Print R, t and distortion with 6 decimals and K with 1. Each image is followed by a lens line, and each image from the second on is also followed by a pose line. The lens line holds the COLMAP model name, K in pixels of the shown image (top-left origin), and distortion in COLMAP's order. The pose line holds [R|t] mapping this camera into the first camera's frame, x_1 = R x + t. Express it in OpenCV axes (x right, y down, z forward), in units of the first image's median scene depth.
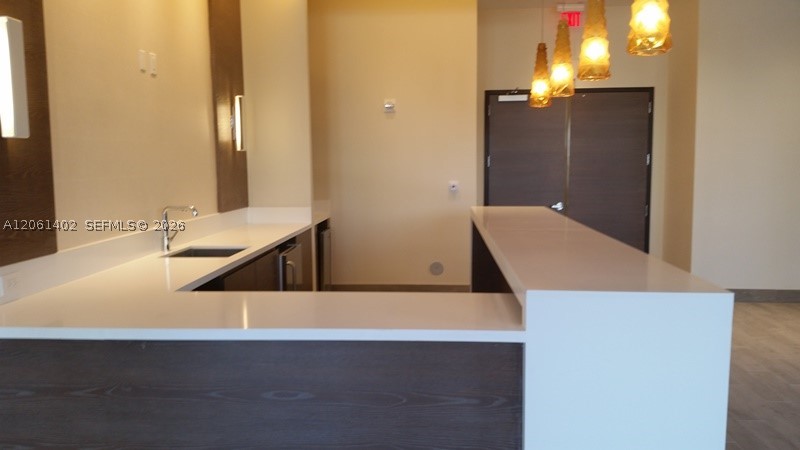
lens RADIAL K [[640.3, 0, 400.9], [0, 640.3, 229.4], [0, 0, 1]] dist [0.204949, -0.434577]
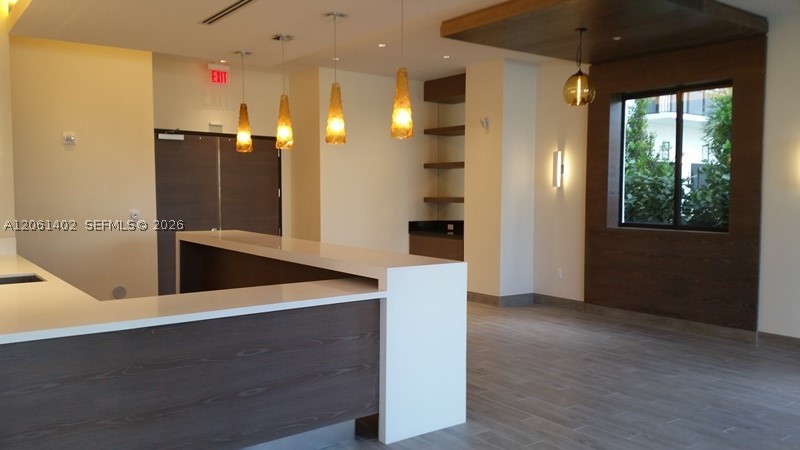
lens RADIAL K [[640.3, 0, 400.9], [0, 640.3, 229.4], [0, 0, 1]] dist [0.204949, -0.434577]
pose [[0.759355, -0.029779, 0.649995, -0.865620], [0.059459, 0.997948, -0.023743, 0.028184], [-0.647954, 0.056677, 0.759568, -0.368624]]
